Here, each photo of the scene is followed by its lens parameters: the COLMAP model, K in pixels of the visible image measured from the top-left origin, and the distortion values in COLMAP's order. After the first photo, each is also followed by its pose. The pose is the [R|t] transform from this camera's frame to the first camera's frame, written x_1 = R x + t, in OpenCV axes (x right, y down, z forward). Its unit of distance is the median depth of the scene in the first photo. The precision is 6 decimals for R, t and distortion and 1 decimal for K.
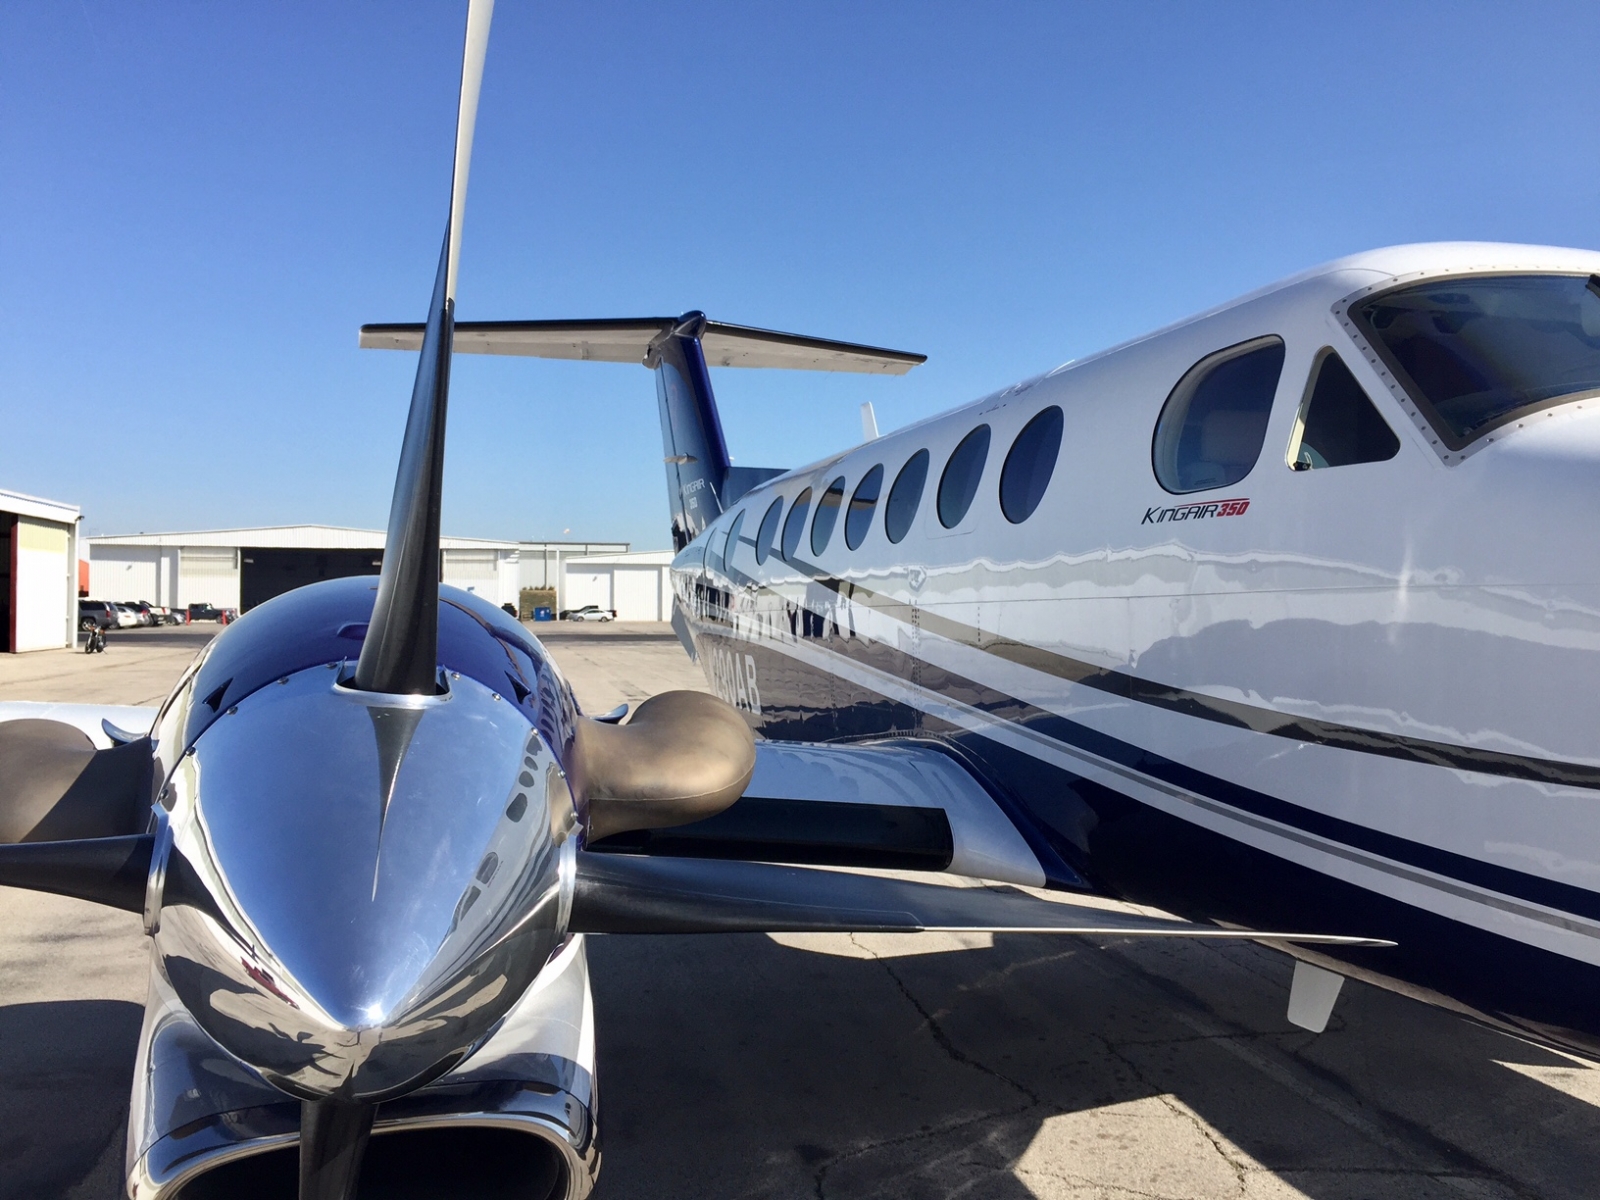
lens RADIAL K [[1382.1, 0, 800.0], [0, 1382.1, 600.0], [0, 0, 1]] dist [-0.002171, 0.216677]
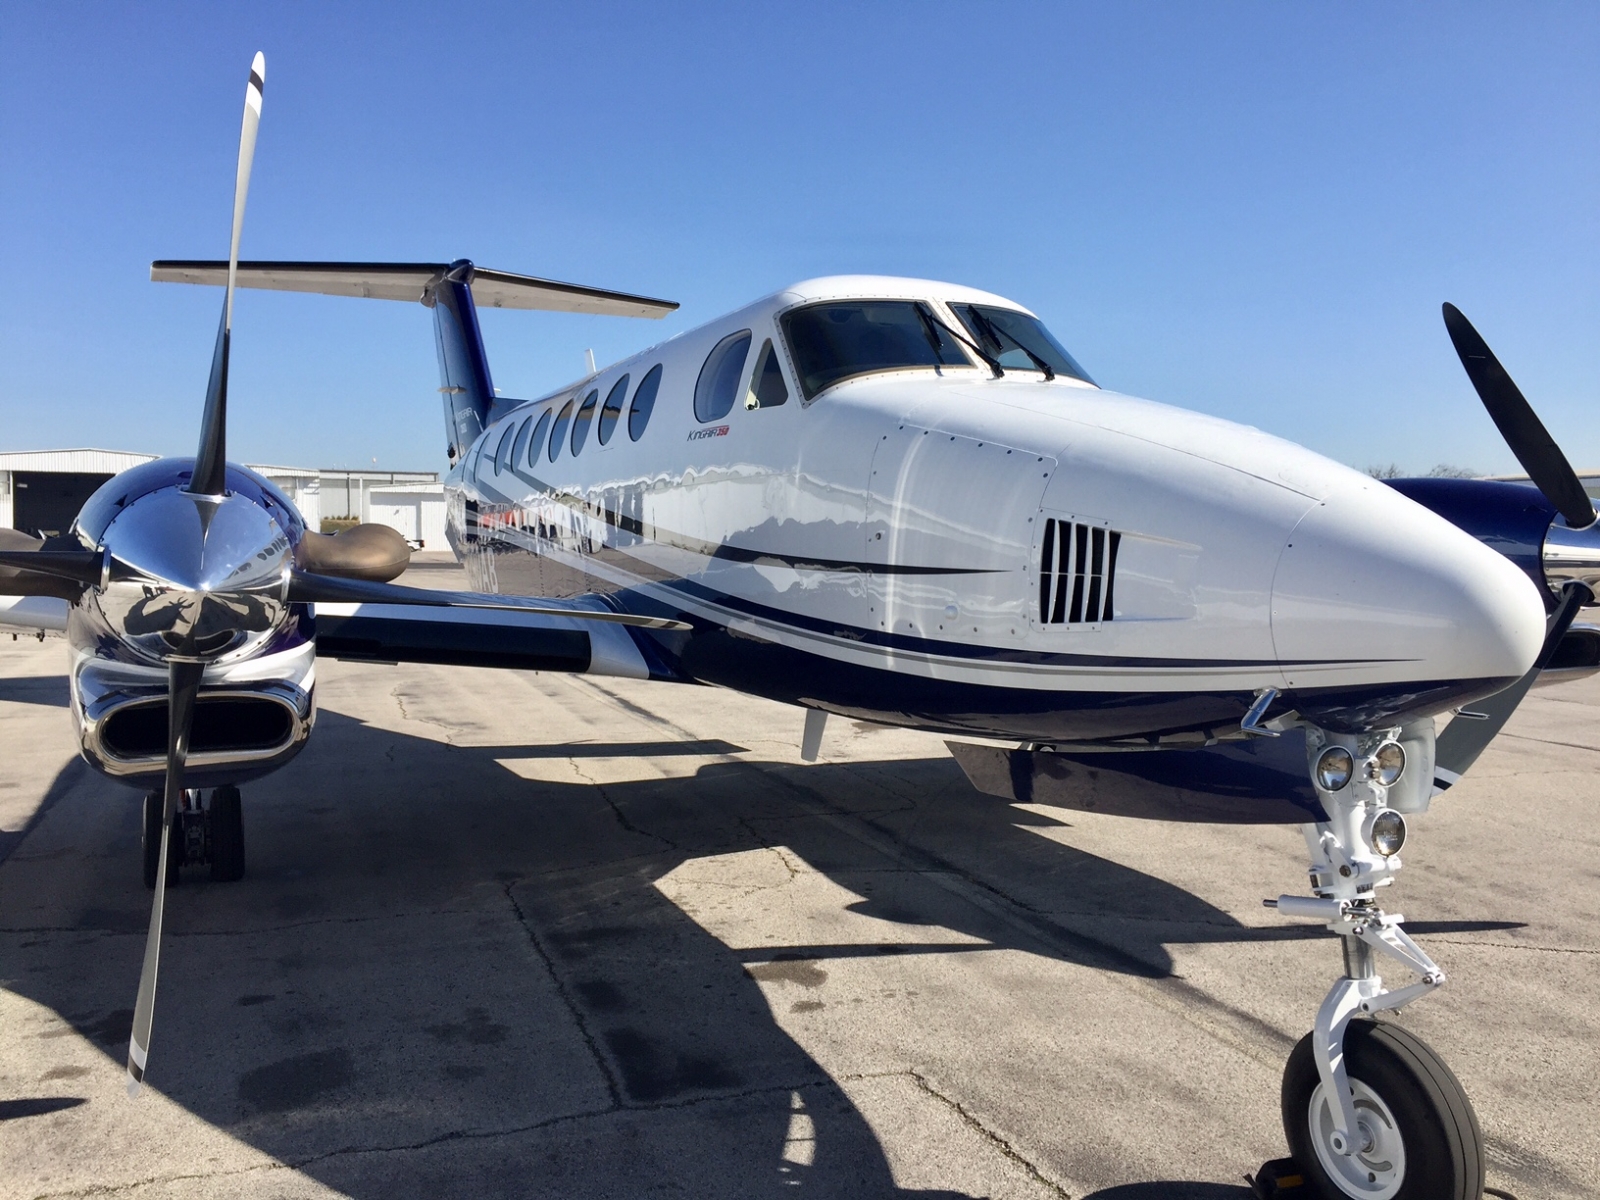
lens RADIAL K [[1370.3, 0, 810.6], [0, 1370.3, 595.4], [0, 0, 1]] dist [0.080156, -0.127769]
pose [[0.990235, -0.001785, 0.139398, 0.049104], [-0.004544, 0.998973, 0.045071, 0.015746], [-0.139336, -0.045264, 0.989210, -0.184250]]
